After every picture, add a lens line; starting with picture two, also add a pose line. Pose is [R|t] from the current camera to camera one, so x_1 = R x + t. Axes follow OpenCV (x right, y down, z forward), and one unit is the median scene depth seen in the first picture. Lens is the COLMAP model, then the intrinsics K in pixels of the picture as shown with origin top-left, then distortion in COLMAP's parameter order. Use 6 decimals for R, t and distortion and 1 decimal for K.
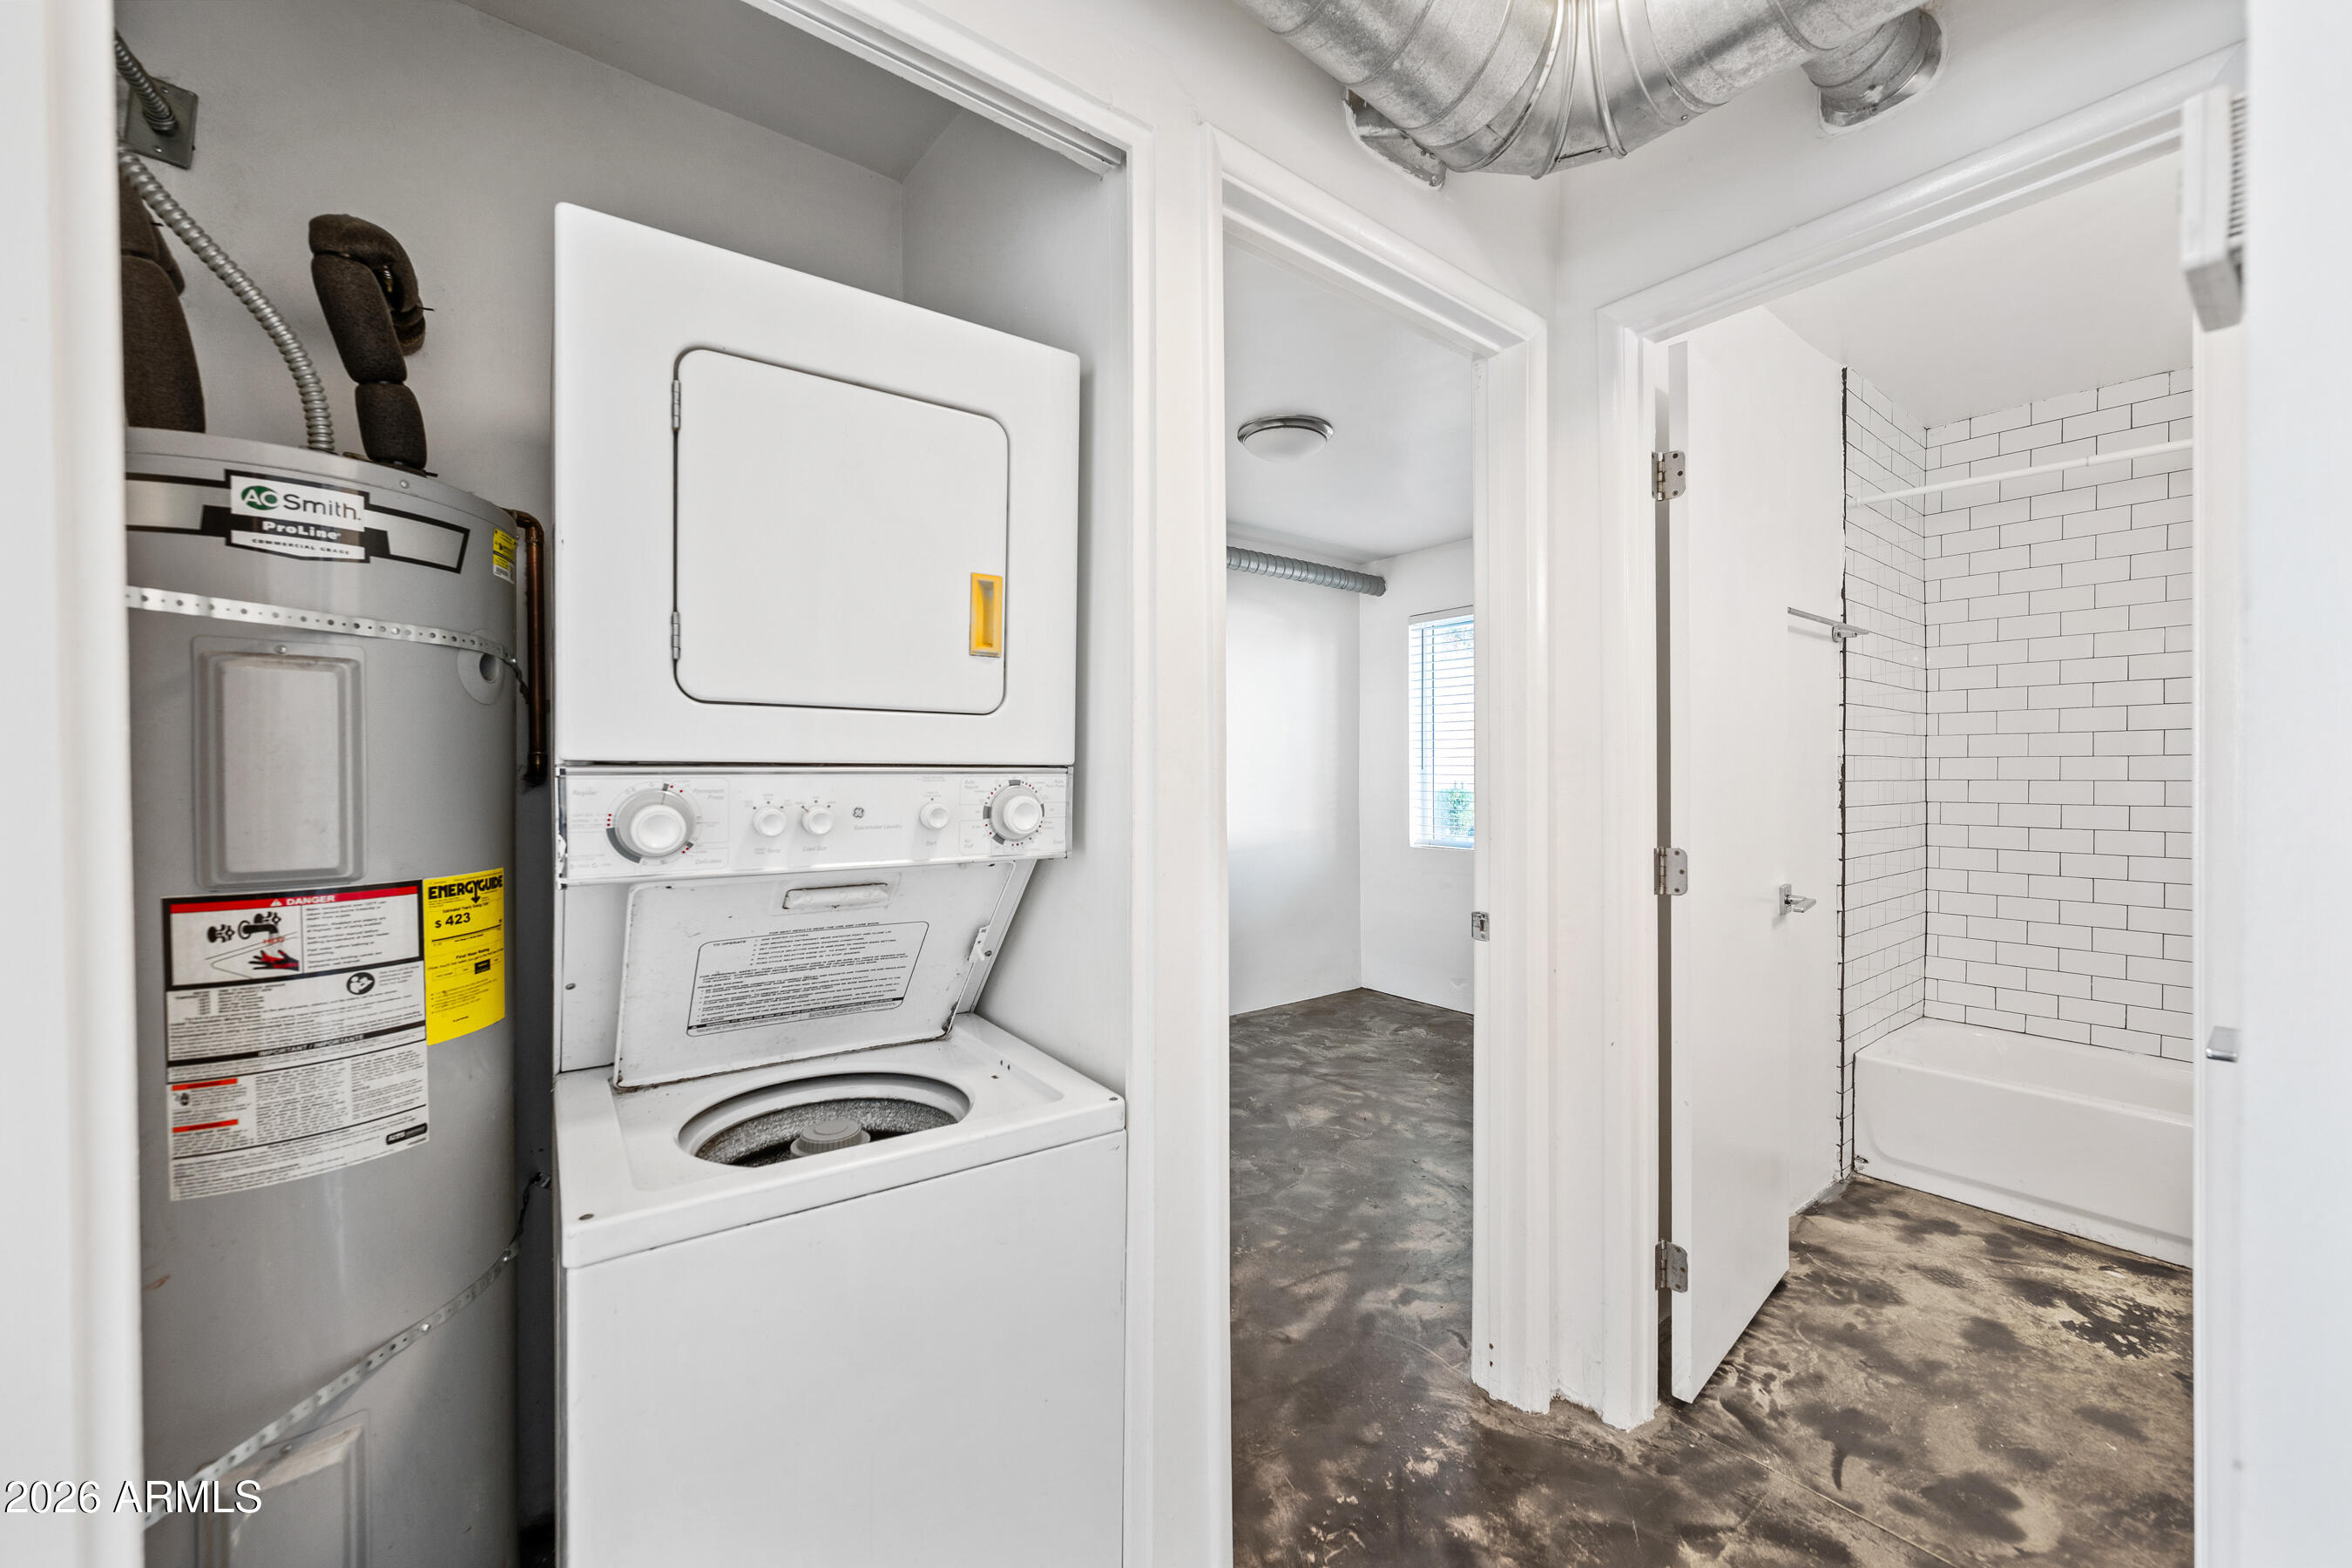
lens RADIAL K [[932.7, 0, 1176.1], [0, 932.7, 780.7], [0, 0, 1]] dist [-0.000849, 0.000206]
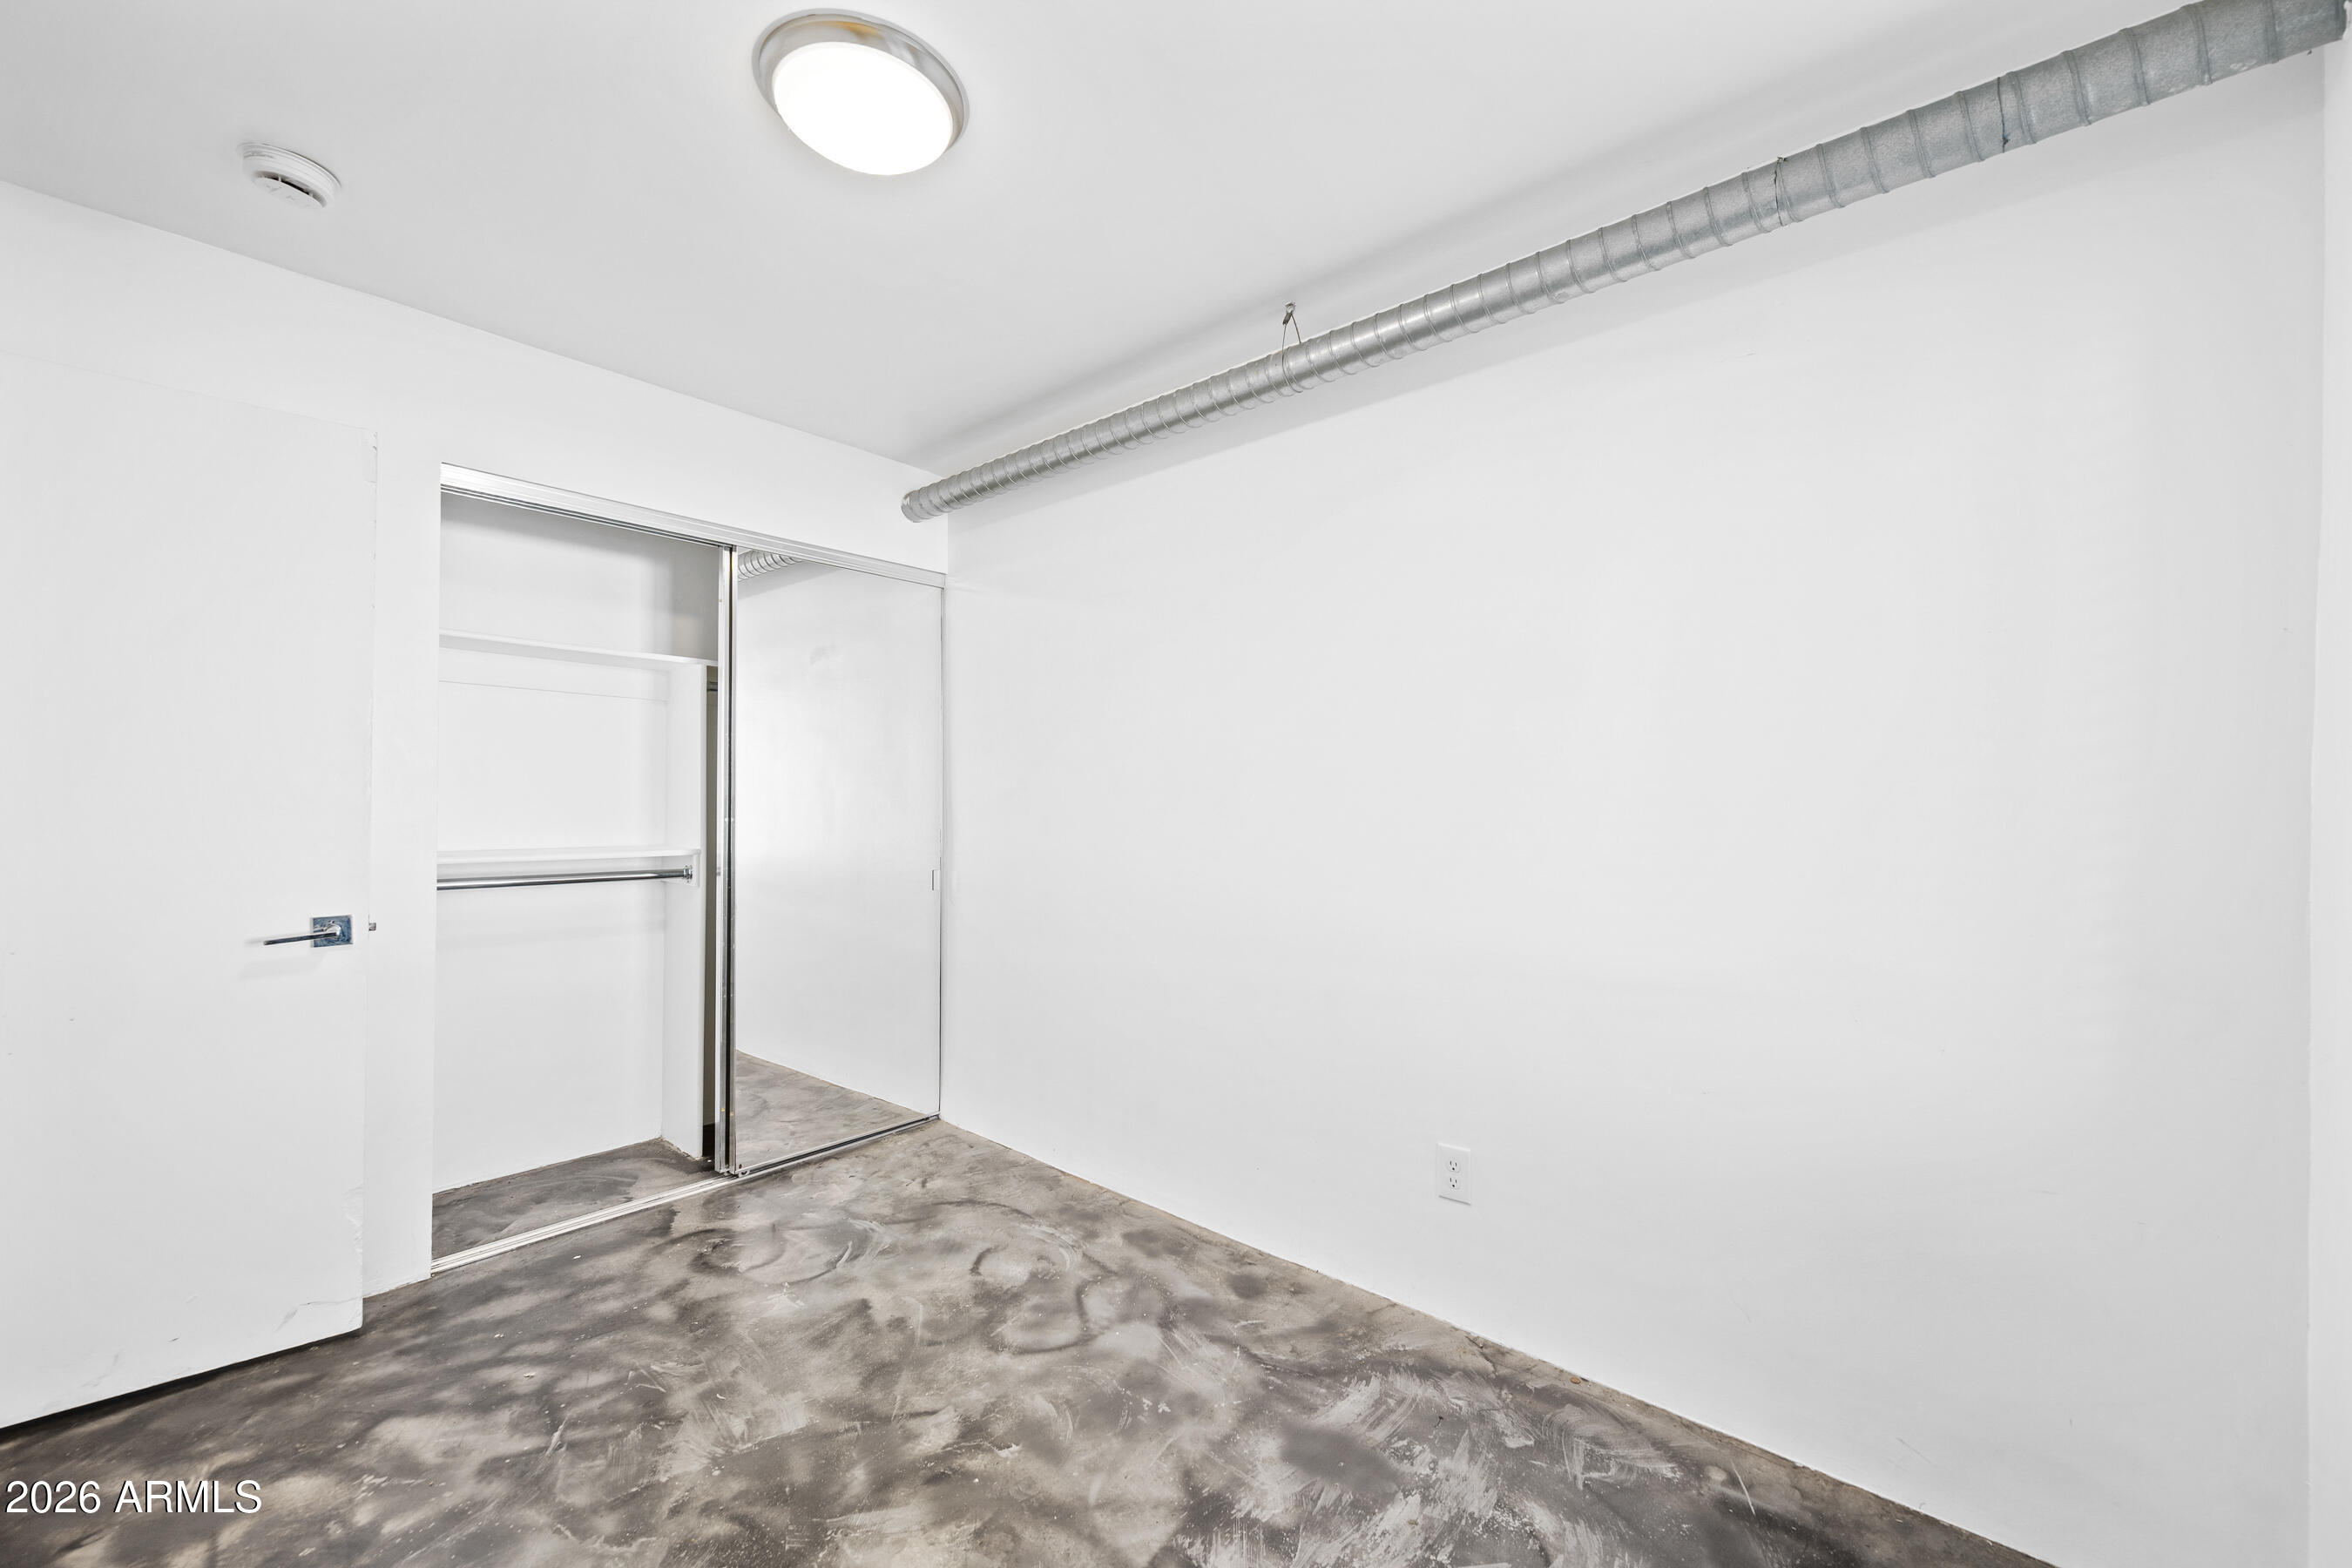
lens RADIAL K [[932.7, 0, 1172.7], [0, 932.7, 795.7], [0, 0, 1]] dist [-0.000849, 0.000206]
pose [[0.180846, -0.000491, -0.983511, 0.462945], [-0.013457, 0.999905, -0.002973, -0.004609], [0.983419, 0.013773, 0.180822, 0.785566]]
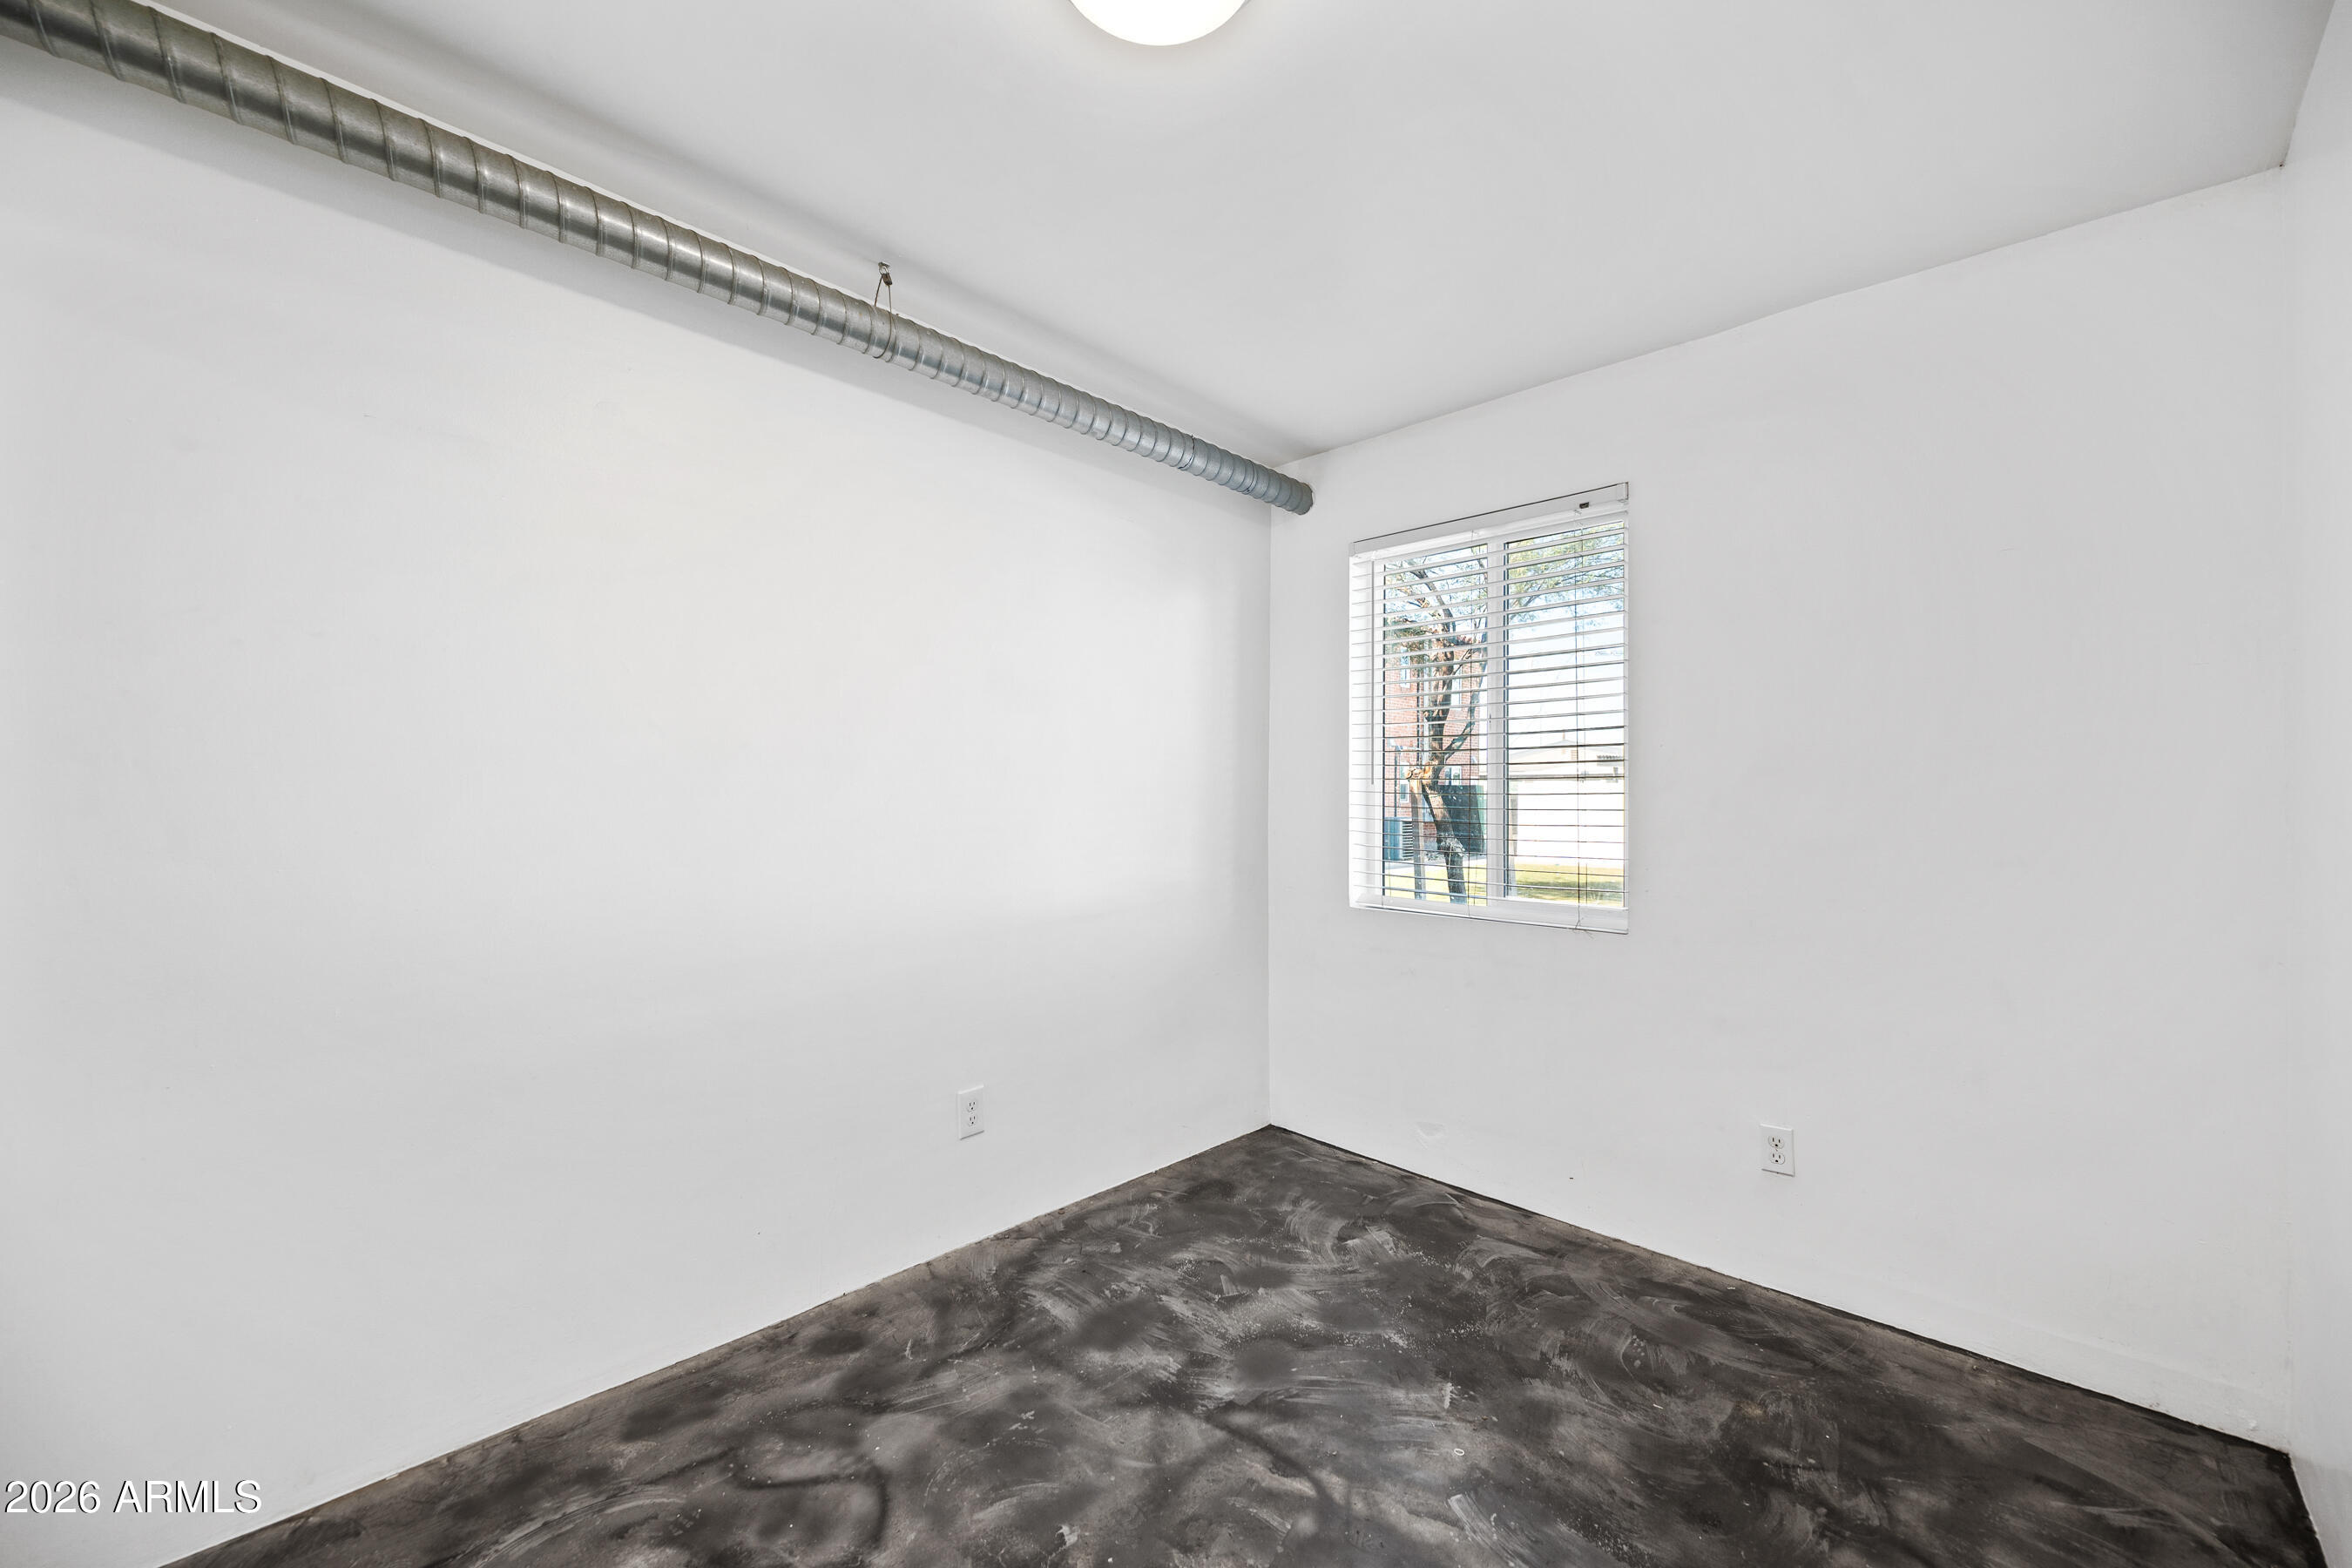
lens RADIAL K [[932.7, 0, 1174.3], [0, 932.7, 783.7], [0, 0, 1]] dist [-0.000849, 0.000206]
pose [[0.991170, 0.009855, 0.132227, 0.055574], [-0.007456, 0.999799, -0.018627, -0.000168], [-0.132384, 0.017477, 0.991044, 0.442051]]
